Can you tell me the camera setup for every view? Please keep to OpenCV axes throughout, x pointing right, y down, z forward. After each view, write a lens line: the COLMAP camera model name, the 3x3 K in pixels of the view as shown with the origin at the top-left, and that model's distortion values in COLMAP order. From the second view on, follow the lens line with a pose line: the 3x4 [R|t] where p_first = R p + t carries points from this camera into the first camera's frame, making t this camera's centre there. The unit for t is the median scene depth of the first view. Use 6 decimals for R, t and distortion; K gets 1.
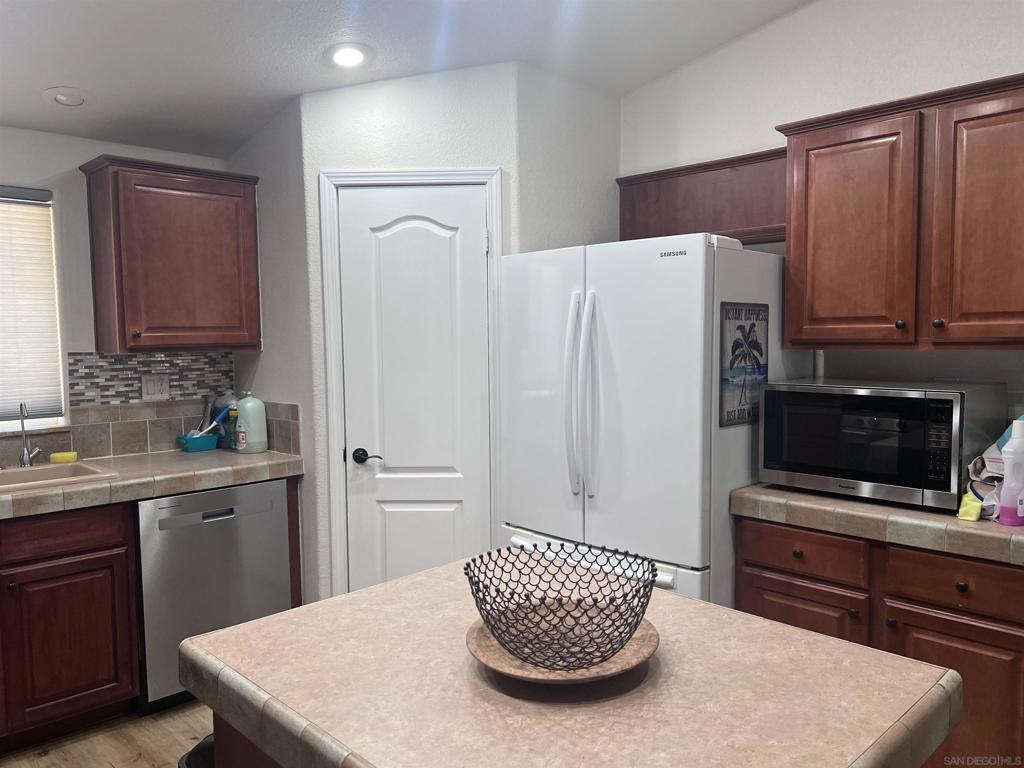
lens RADIAL K [[768.3, 0, 514.8], [0, 768.3, 390.8], [0, 0, 1]] dist [0.082949, -0.117367]
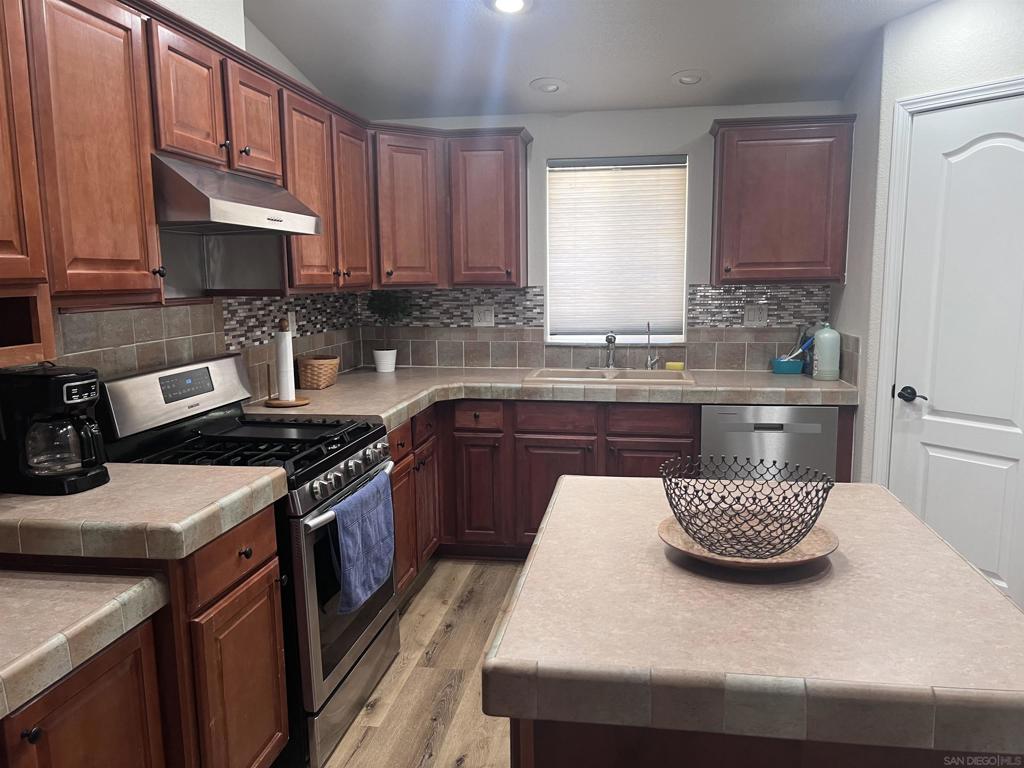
lens RADIAL K [[768.3, 0, 514.8], [0, 768.3, 390.8], [0, 0, 1]] dist [0.082949, -0.117367]
pose [[0.598285, 0.122466, -0.791869, 0.274967], [-0.054180, 0.992173, 0.112508, -0.003437], [0.799449, -0.024409, 0.600237, 0.012089]]
